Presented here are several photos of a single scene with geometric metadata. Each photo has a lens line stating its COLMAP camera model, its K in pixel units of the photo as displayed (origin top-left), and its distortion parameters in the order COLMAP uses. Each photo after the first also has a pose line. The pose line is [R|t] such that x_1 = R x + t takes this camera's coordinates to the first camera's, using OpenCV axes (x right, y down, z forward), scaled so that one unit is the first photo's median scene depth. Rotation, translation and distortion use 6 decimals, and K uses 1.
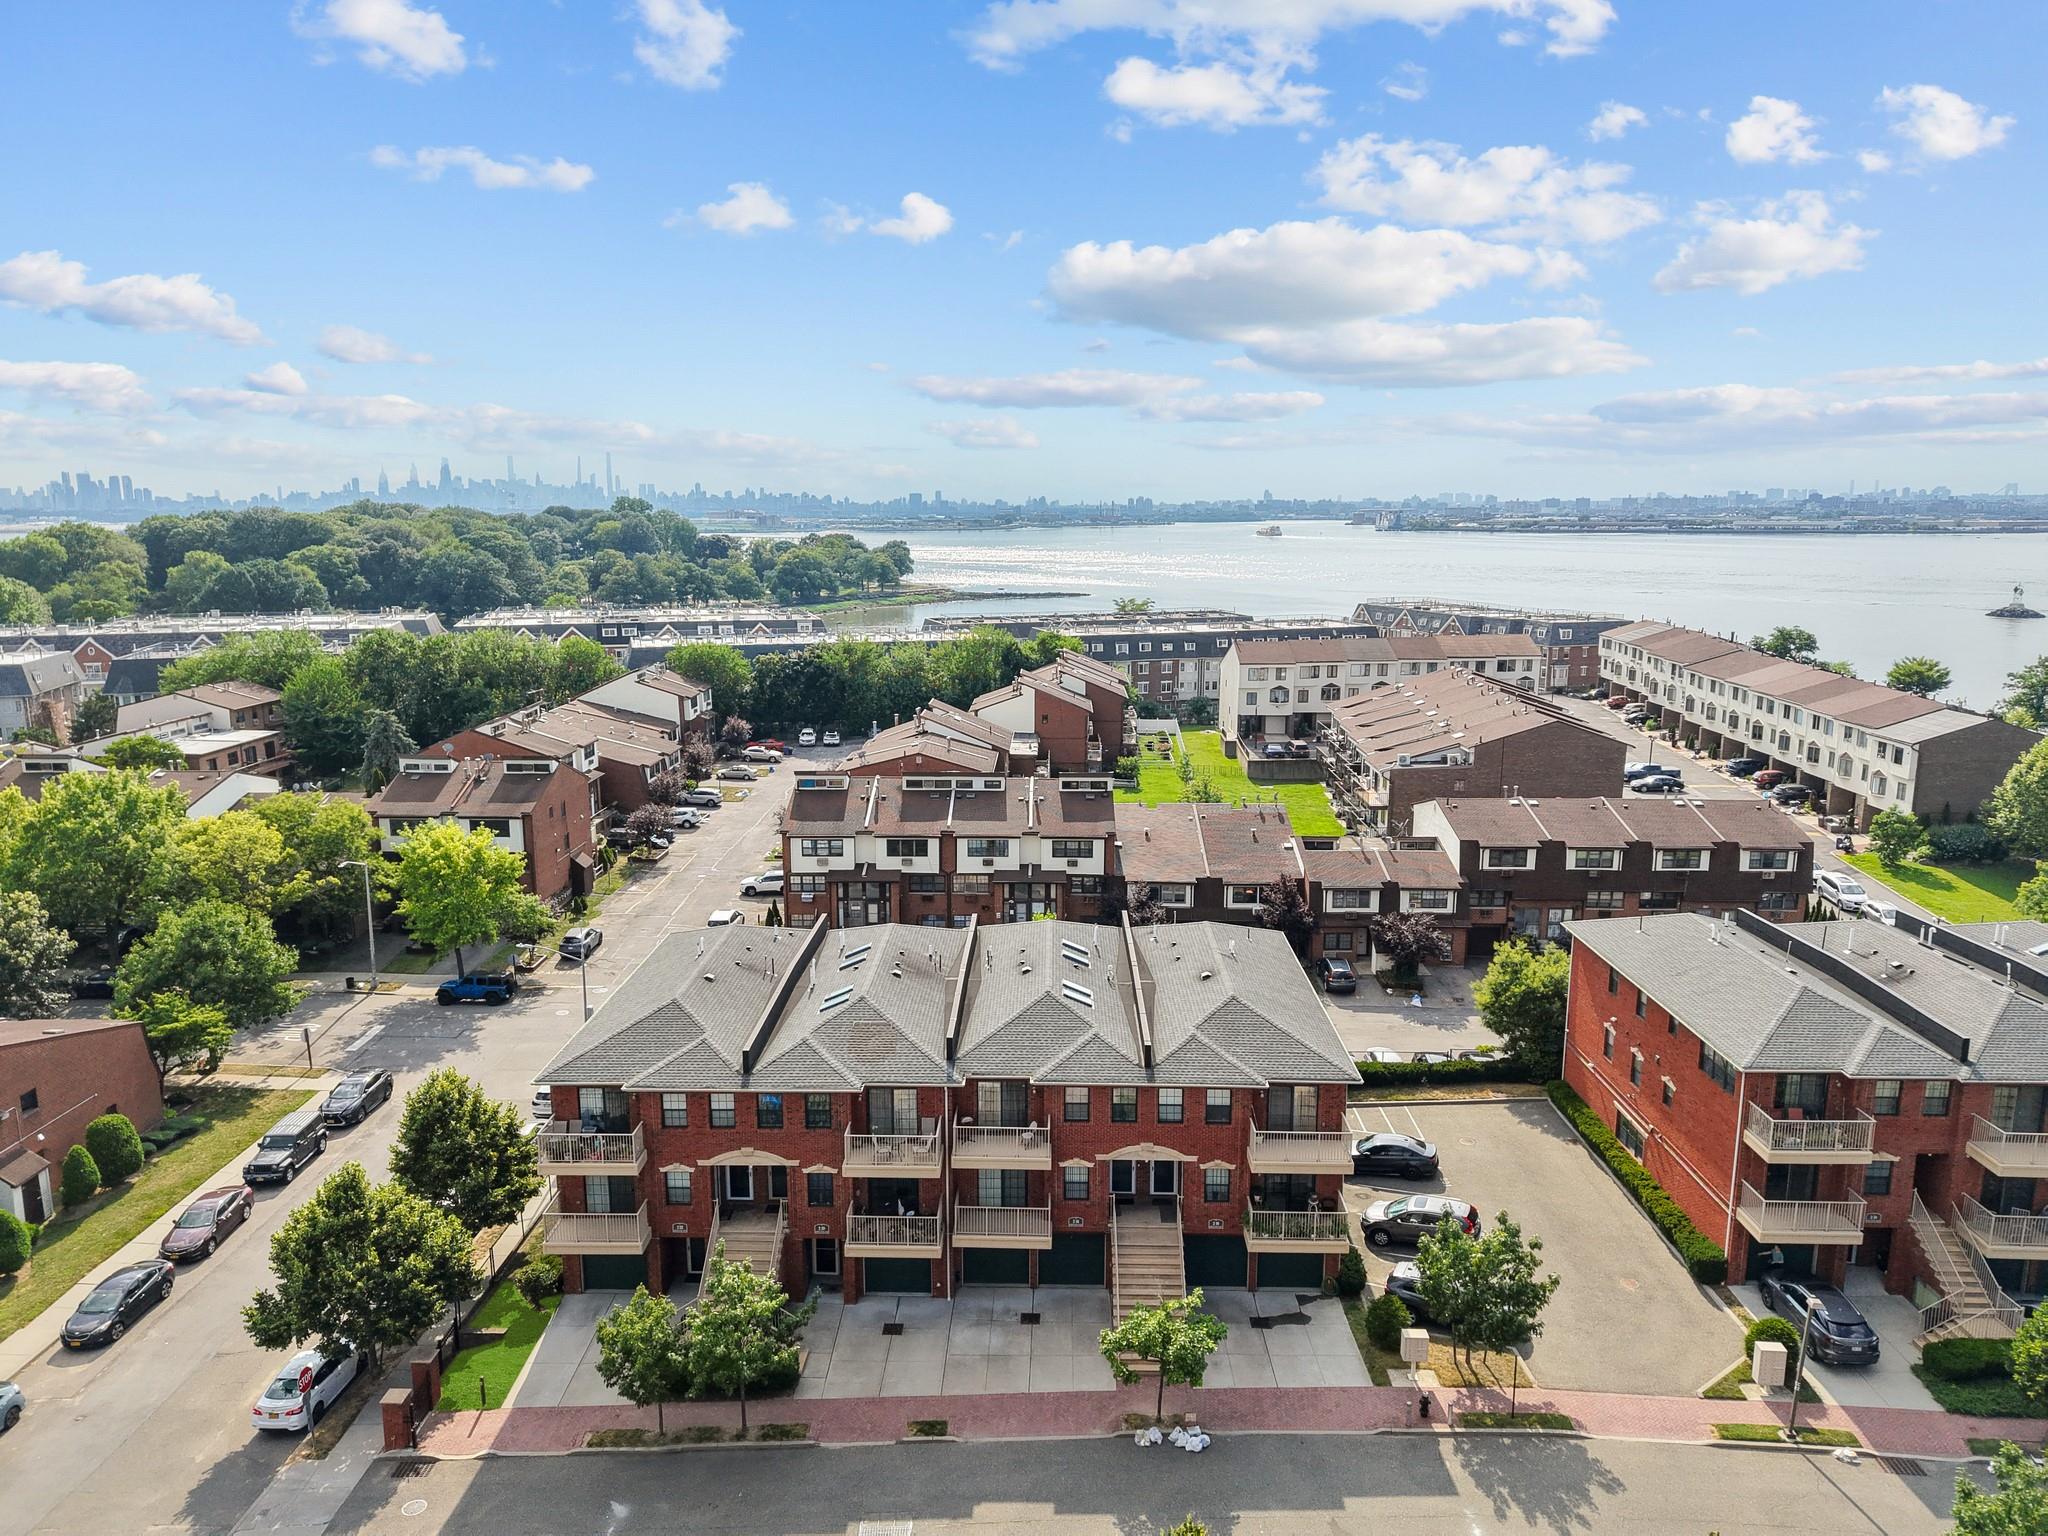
lens RADIAL K [[1367.9, 0, 1014.8], [0, 1367.9, 778.8], [0, 0, 1]] dist [0.047165, -0.065457]
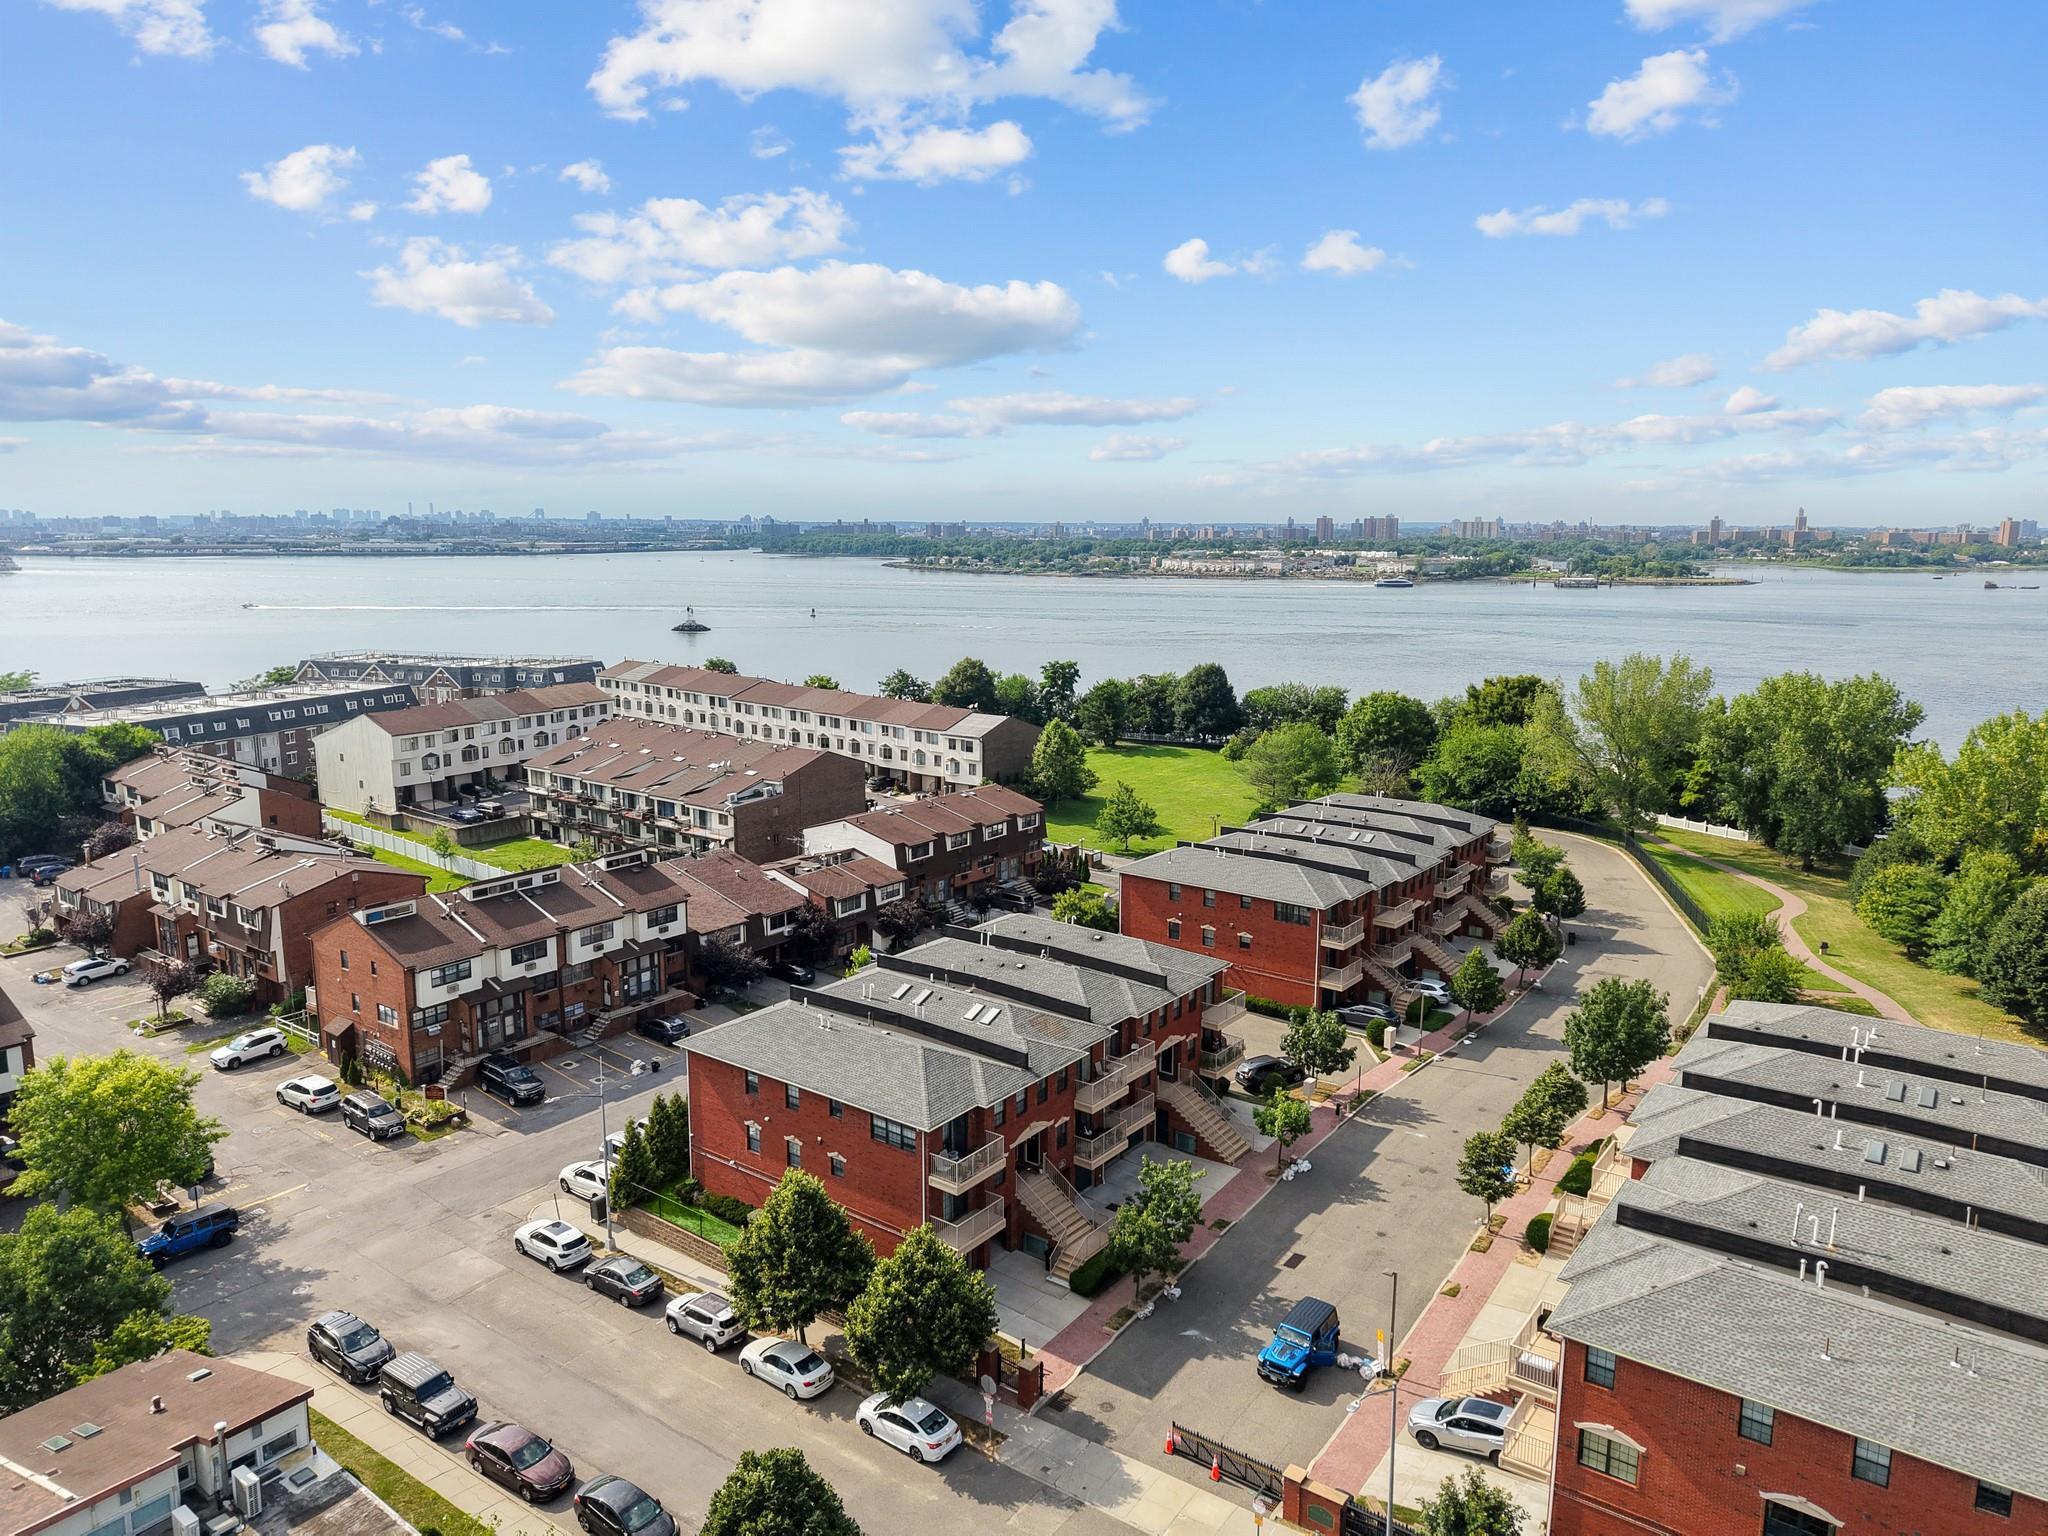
lens RADIAL K [[1382.8, 0, 1024.0], [0, 1382.8, 768.0], [0, 0, 1]] dist [0.065573, -0.062311]
pose [[0.561083, -0.133840, 0.816867, -0.691532], [0.149954, 0.986949, 0.058708, -0.089166], [-0.814063, 0.089552, 0.573830, 0.097531]]
